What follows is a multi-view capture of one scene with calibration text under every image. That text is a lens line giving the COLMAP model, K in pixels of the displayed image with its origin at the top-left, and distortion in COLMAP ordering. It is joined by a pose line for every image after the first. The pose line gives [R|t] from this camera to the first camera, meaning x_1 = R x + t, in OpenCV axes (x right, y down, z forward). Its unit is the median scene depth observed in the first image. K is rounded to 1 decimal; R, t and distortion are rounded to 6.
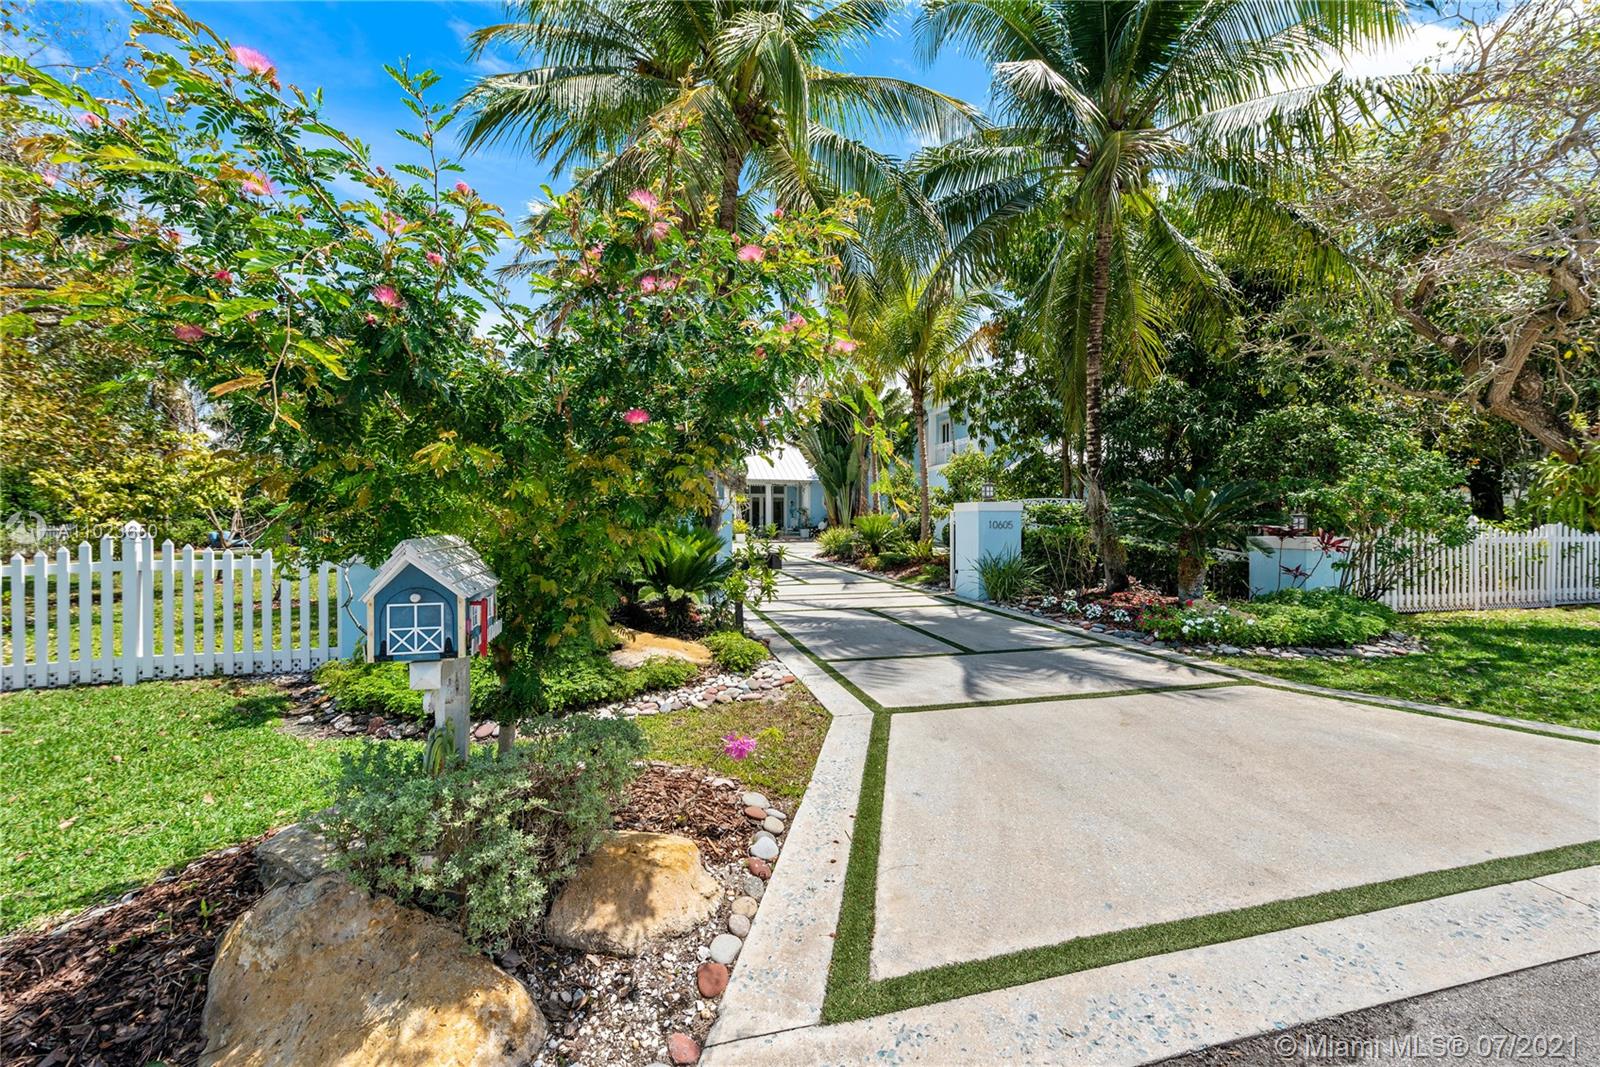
lens RADIAL K [[635.0, 0, 807.7], [0, 635.0, 522.8], [0, 0, 1]] dist [-0.000378, -0.000329]
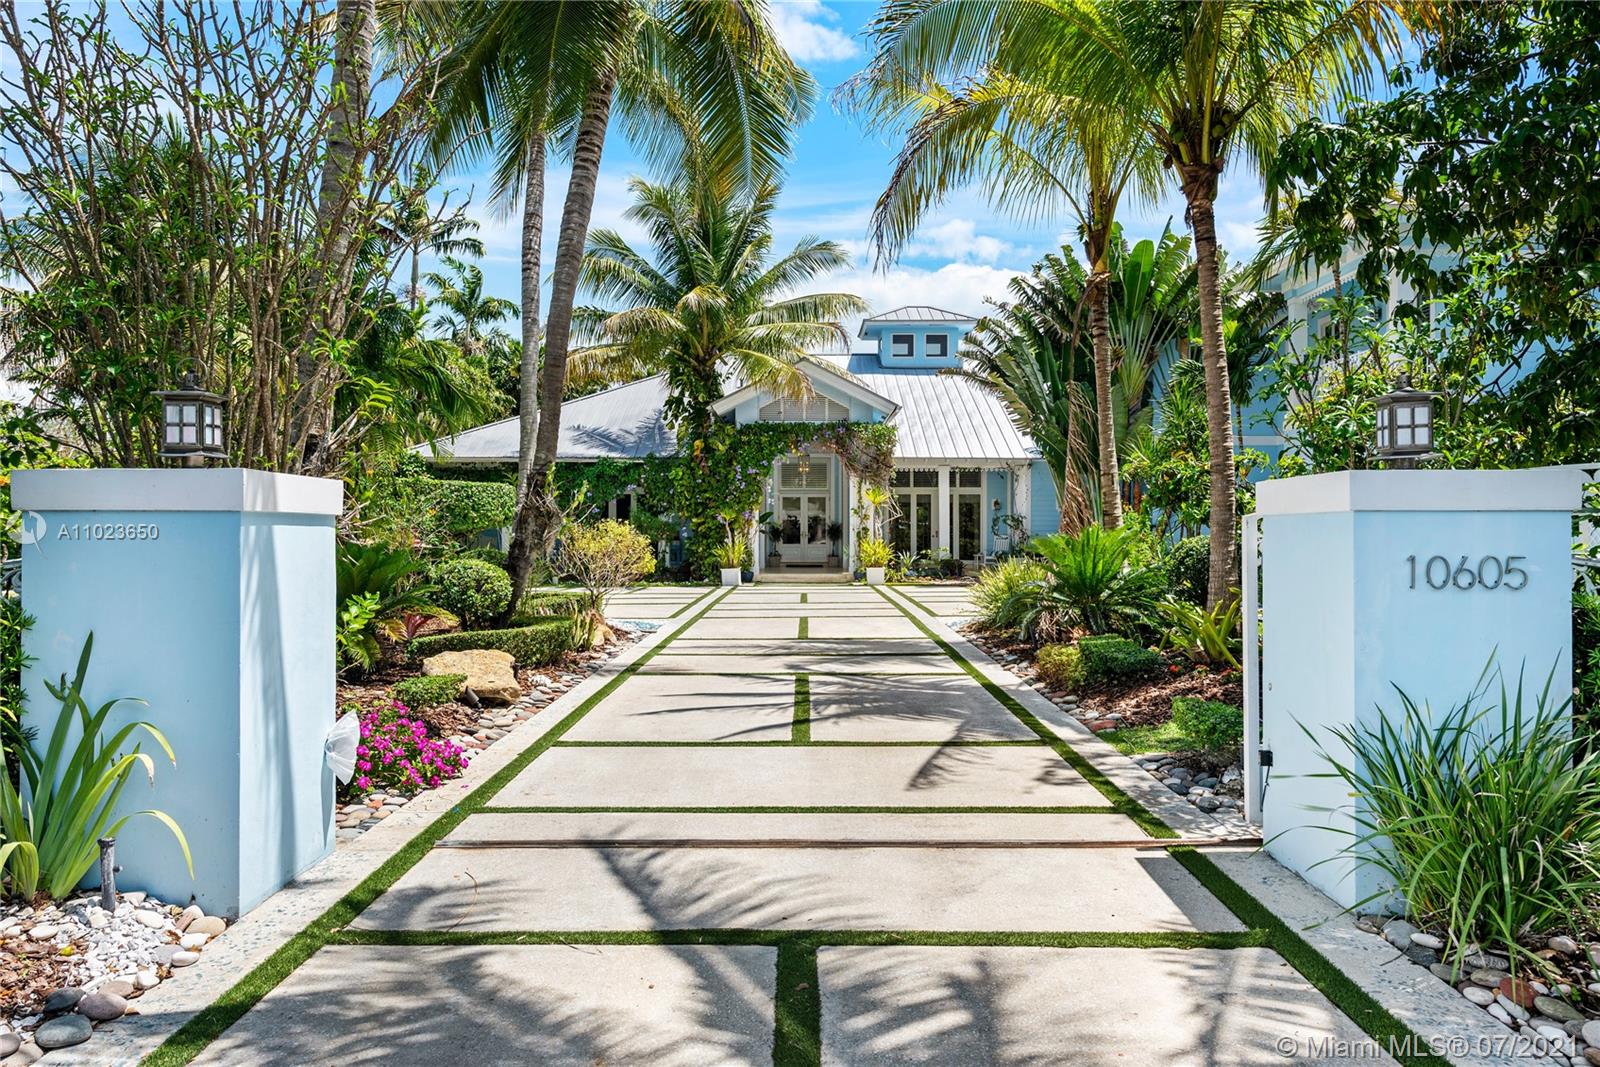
lens RADIAL K [[1081.1, 0, 803.5], [0, 1081.1, 539.5], [0, 0, 1]] dist [0.001287, -0.003302]
pose [[0.966707, -0.003513, -0.255861, 0.053422], [0.002832, 0.999991, -0.003033, -0.002554], [0.255869, 0.002208, 0.966709, 0.173765]]
